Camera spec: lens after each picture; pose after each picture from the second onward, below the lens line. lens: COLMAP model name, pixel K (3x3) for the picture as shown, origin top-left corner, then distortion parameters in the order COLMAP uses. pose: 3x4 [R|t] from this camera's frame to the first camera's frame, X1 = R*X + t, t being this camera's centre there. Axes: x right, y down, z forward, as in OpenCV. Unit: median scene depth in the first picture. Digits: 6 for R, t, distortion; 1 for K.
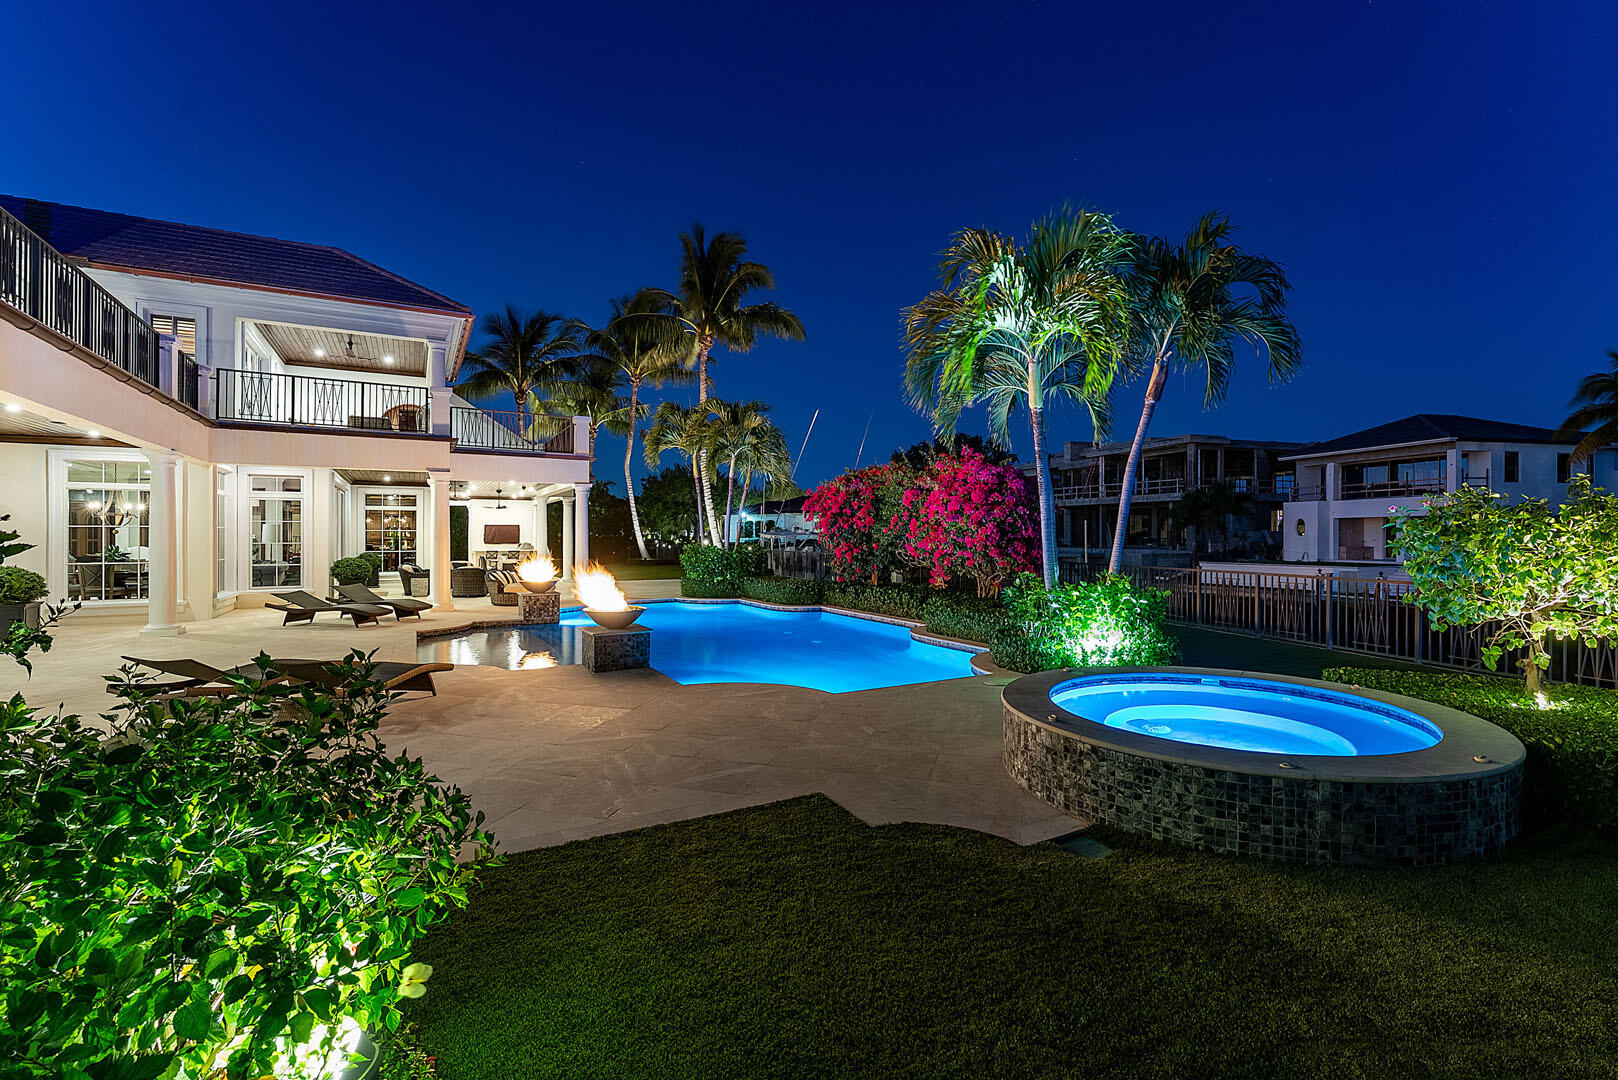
lens RADIAL K [[704.6, 0, 809.0], [0, 704.6, 535.8], [0, 0, 1]] dist [-0.004935, -0.000628]
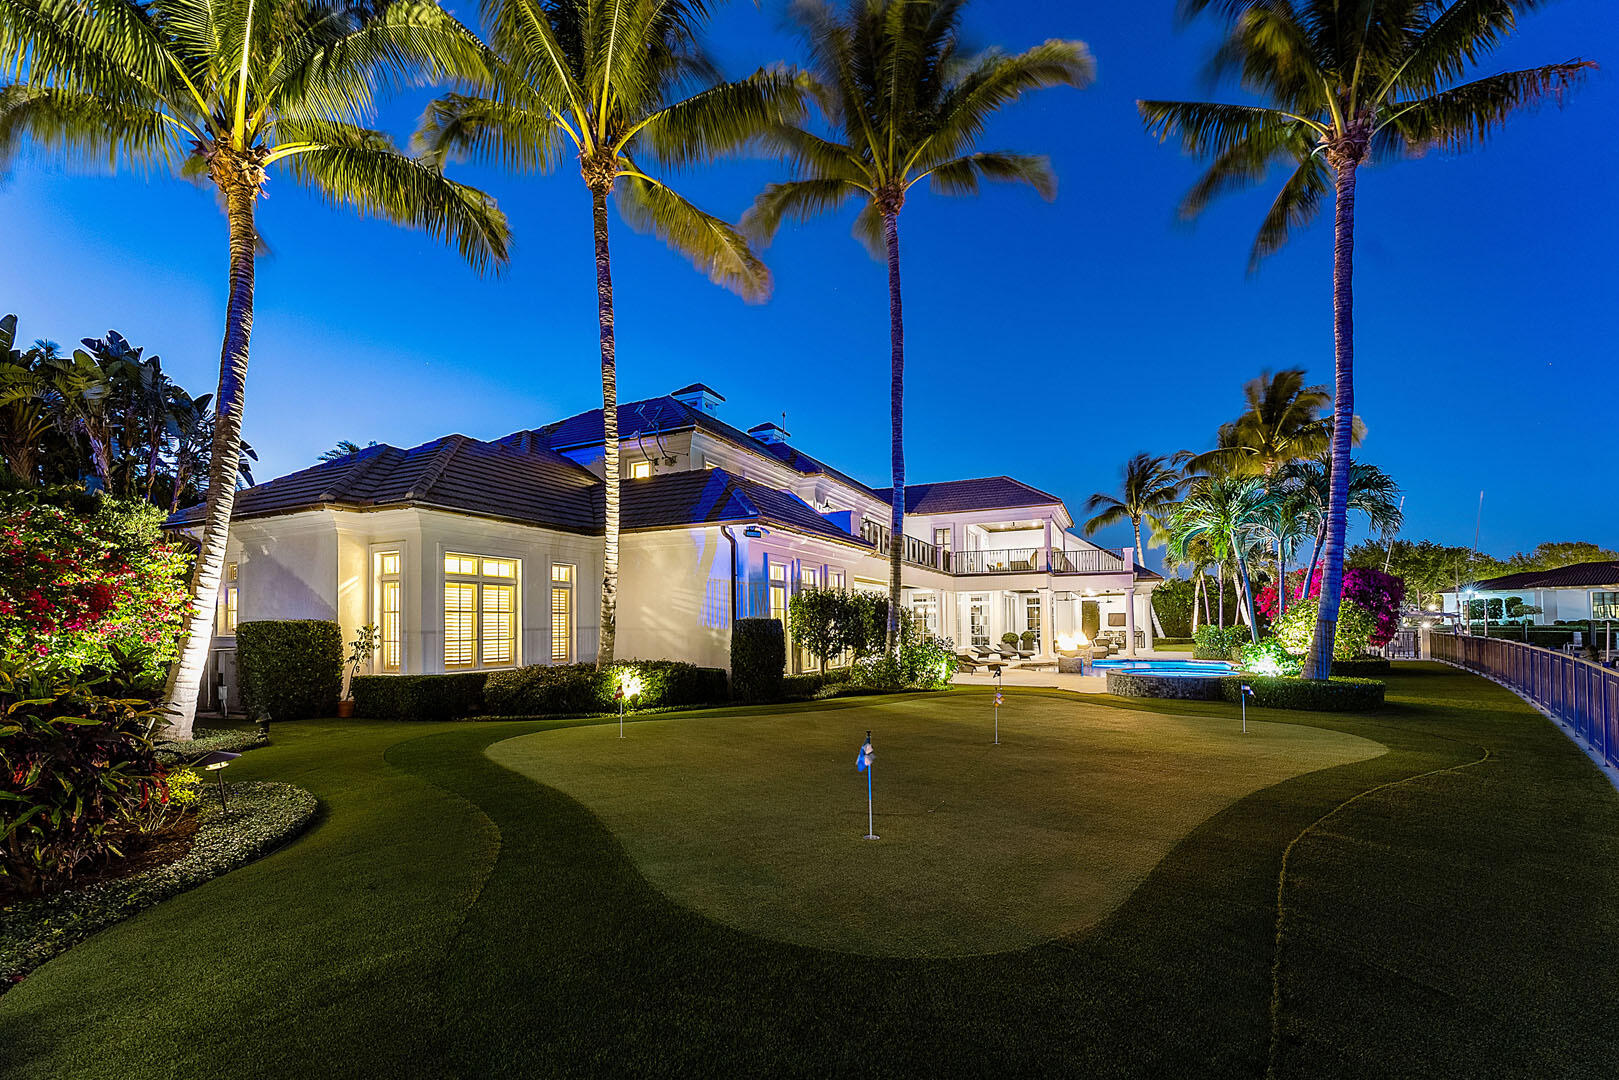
lens RADIAL K [[659.8, 0, 854.7], [0, 659.8, 621.0], [0, 0, 1]] dist [0.000905, 0.000066]
pose [[0.629439, -0.011642, -0.776963, 0.666627], [0.011705, 0.999916, -0.005501, 0.003927], [0.776962, -0.005631, 0.629522, -0.669397]]
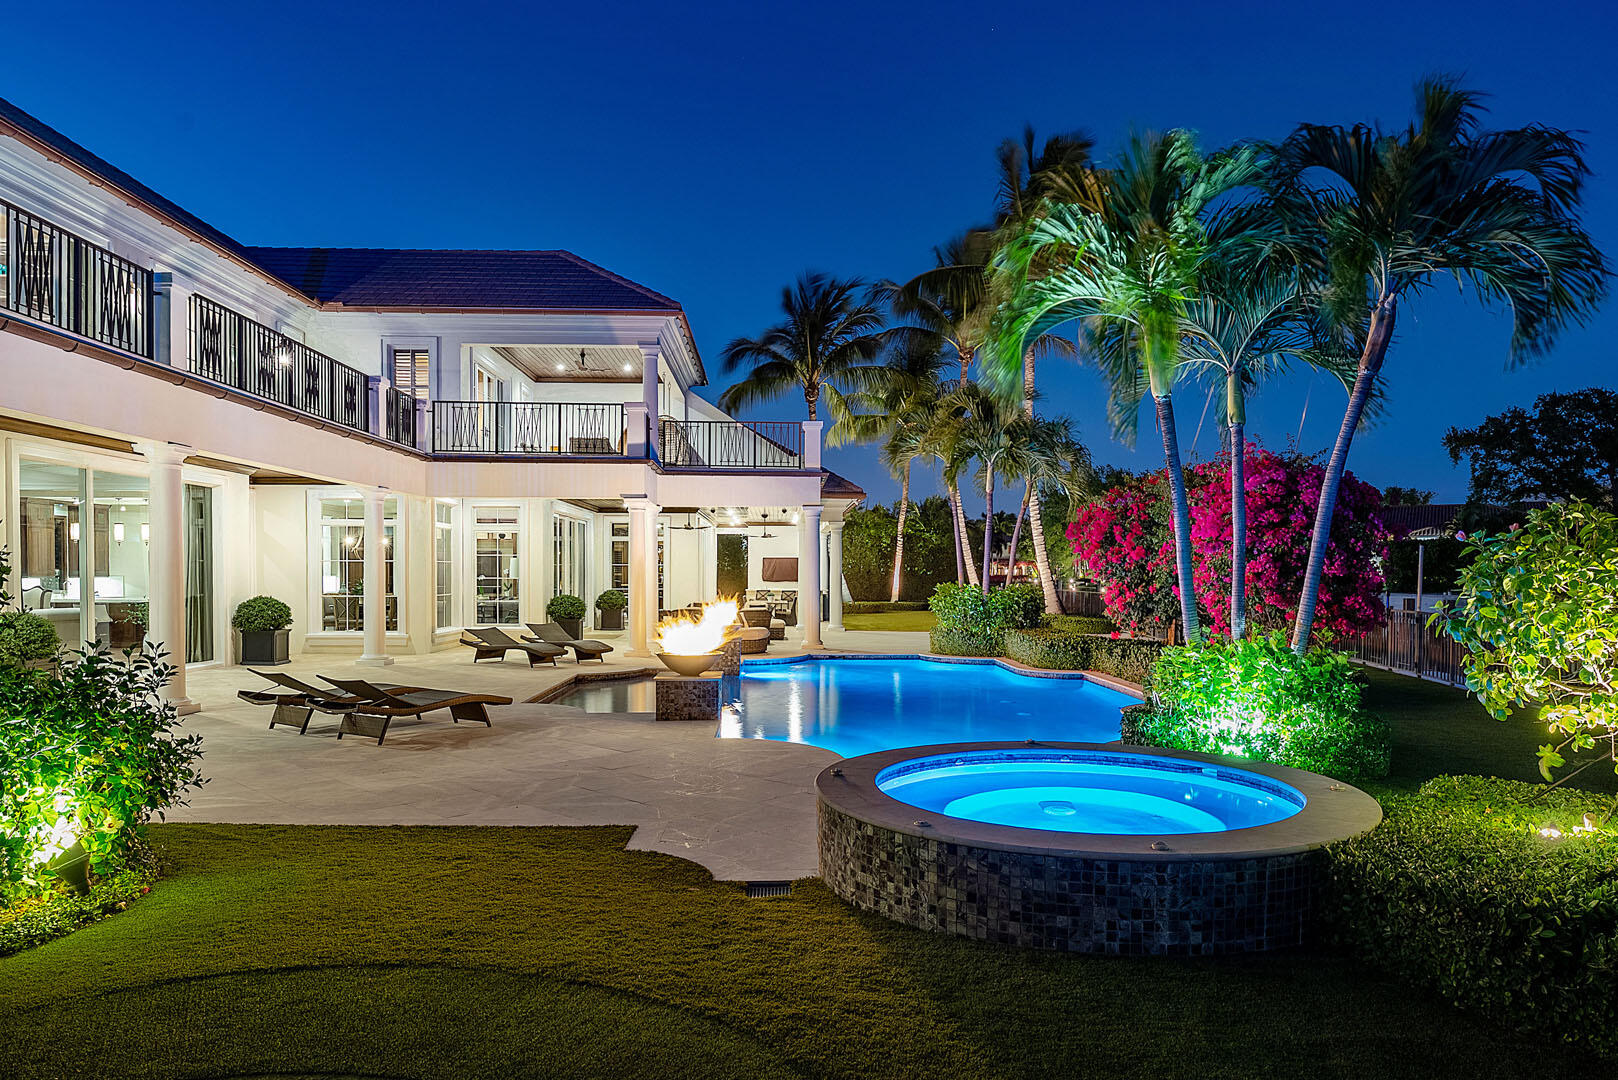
lens RADIAL K [[1034.6, 0, 808.0], [0, 1034.6, 600.6], [0, 0, 1]] dist [-0.000126, -0.002213]
pose [[0.891835, 0.016351, -0.452065, 0.285308], [-0.004092, 0.999597, 0.028082, -0.000673], [0.452342, -0.023195, 0.891543, -0.066485]]
